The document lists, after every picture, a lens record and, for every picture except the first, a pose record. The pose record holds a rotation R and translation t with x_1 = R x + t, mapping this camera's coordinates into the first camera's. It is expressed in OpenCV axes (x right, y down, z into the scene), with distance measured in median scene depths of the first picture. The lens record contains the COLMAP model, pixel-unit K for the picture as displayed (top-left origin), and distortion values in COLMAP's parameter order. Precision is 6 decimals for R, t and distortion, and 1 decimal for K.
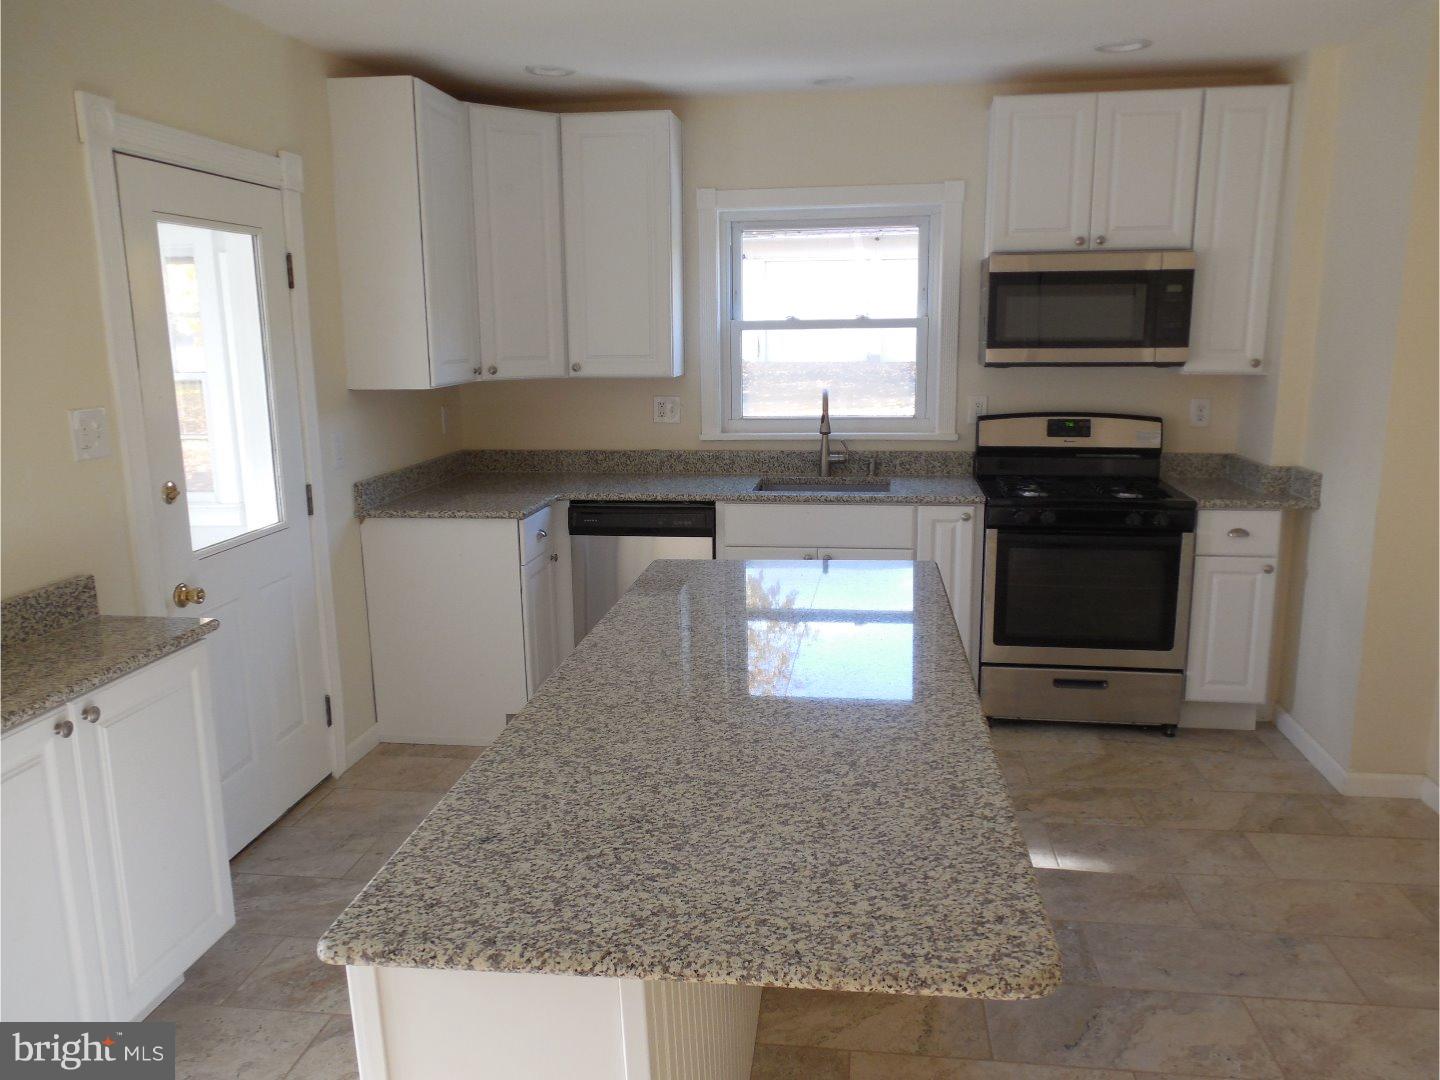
lens RADIAL K [[1087.6, 0, 720.0], [0, 1087.6, 540.0], [0, 0, 1]] dist [0.025896, 0.001338]
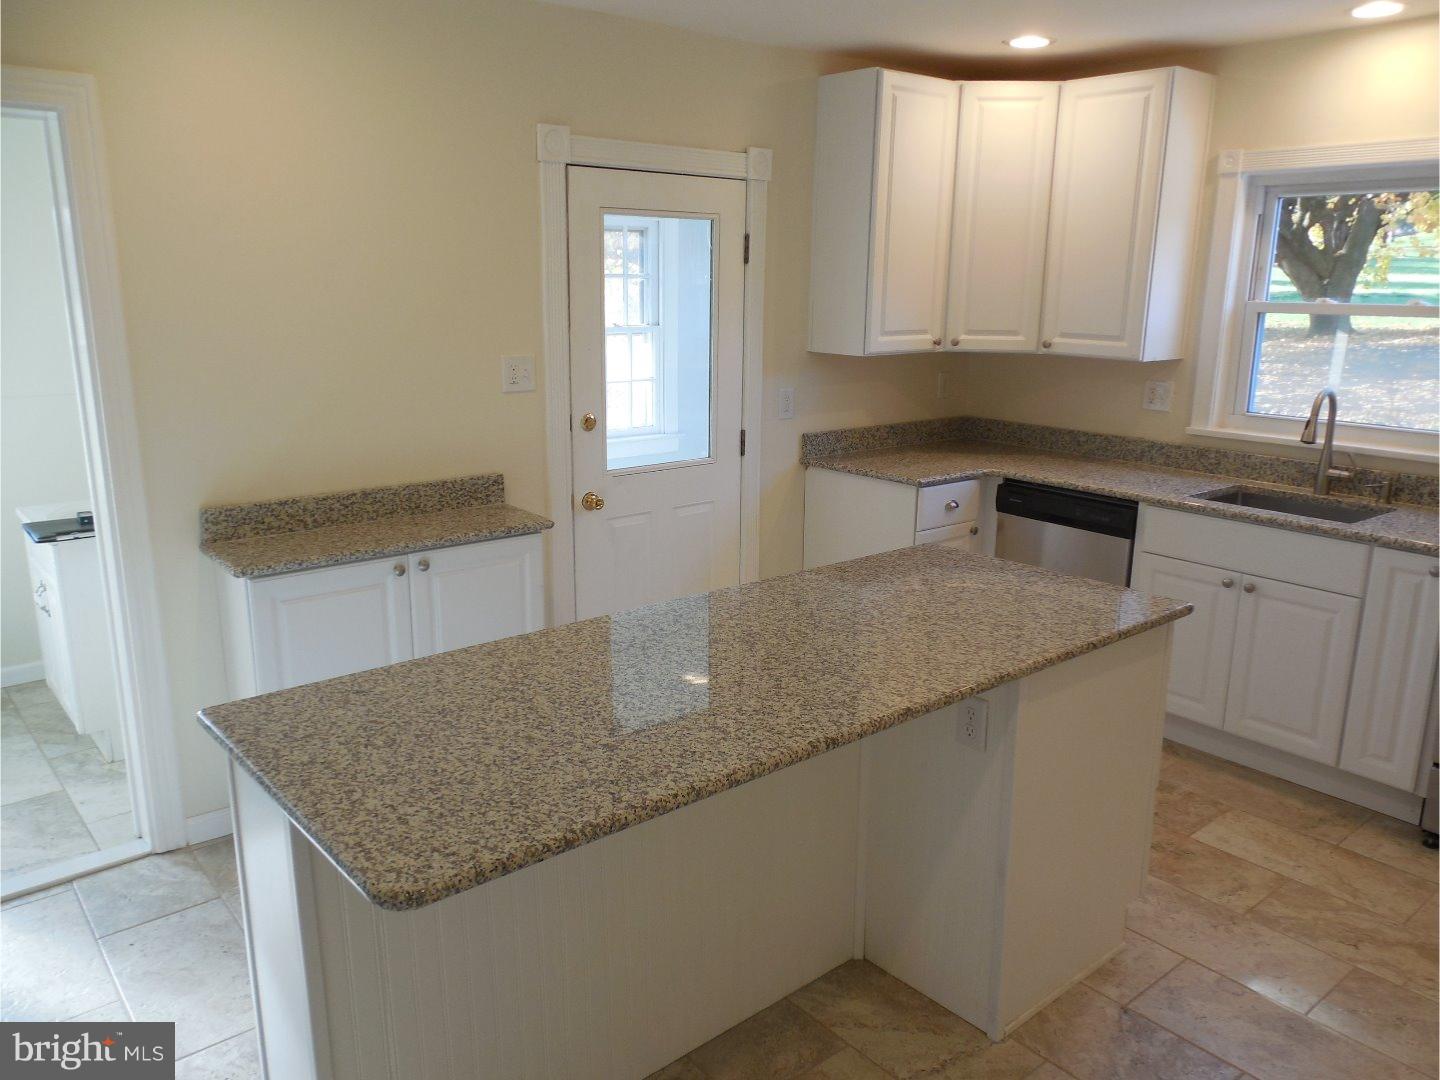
lens RADIAL K [[1087.1, 0, 732.1], [0, 1087.1, 531.4], [0, 0, 1]] dist [0.019065, 0.003386]
pose [[0.746920, 0.178082, -0.640623, 0.353363], [-0.154626, 0.983573, 0.093134, -0.045622], [0.646685, 0.029494, 0.762187, 0.087492]]
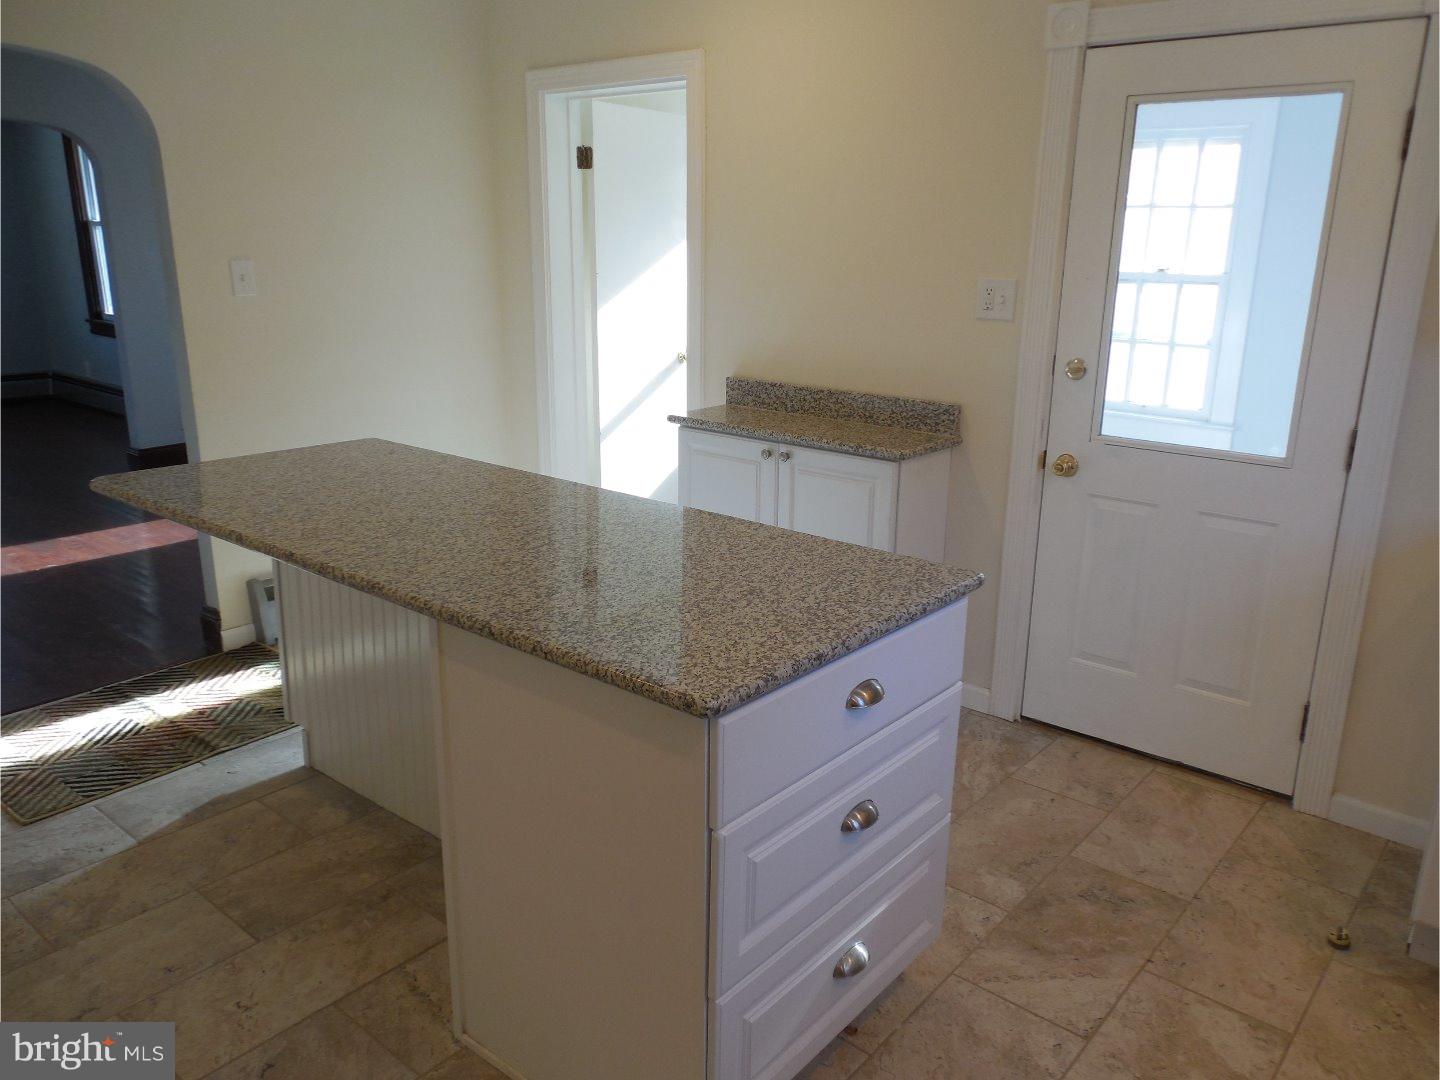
lens RADIAL K [[1087.1, 0, 732.1], [0, 1087.1, 531.4], [0, 0, 1]] dist [0.019065, 0.003386]
pose [[-0.524323, 0.236941, -0.817890, 0.427059], [-0.173665, 0.910564, 0.375119, -0.174648], [0.833622, 0.338722, -0.436281, 0.899402]]
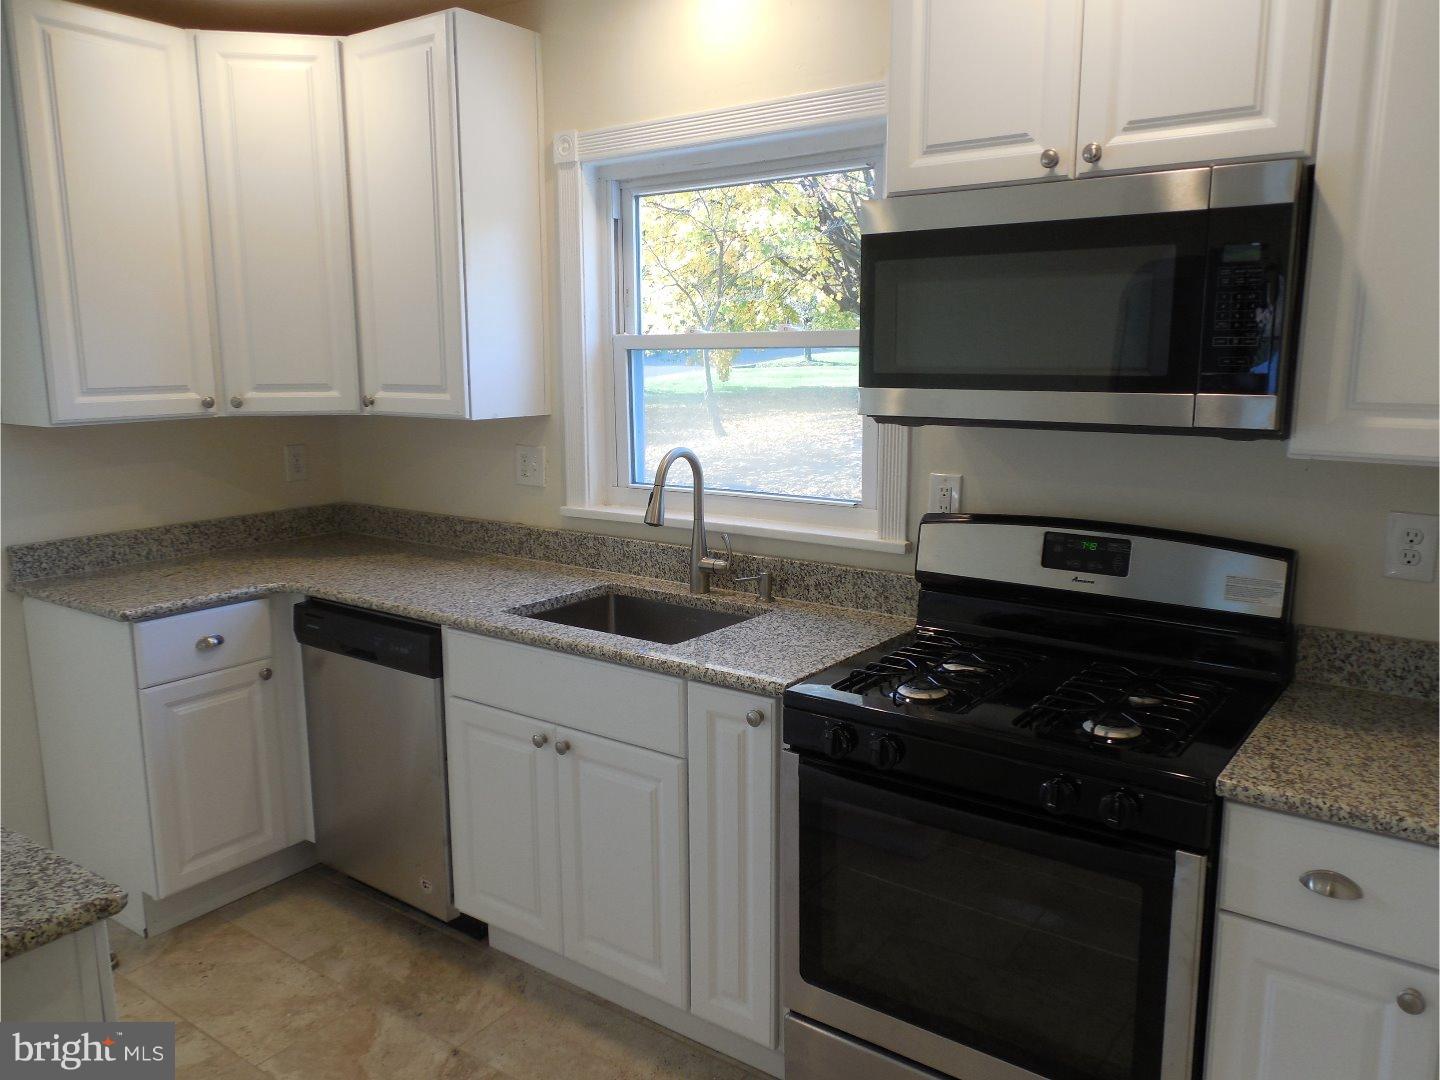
lens RADIAL K [[1087.6, 0, 720.0], [0, 1087.6, 540.0], [0, 0, 1]] dist [0.025896, 0.001338]
pose [[0.883182, 0.087080, -0.460876, 0.448482], [-0.095504, 0.995416, 0.005064, -0.107252], [0.459204, 0.039543, 0.887450, 0.551334]]
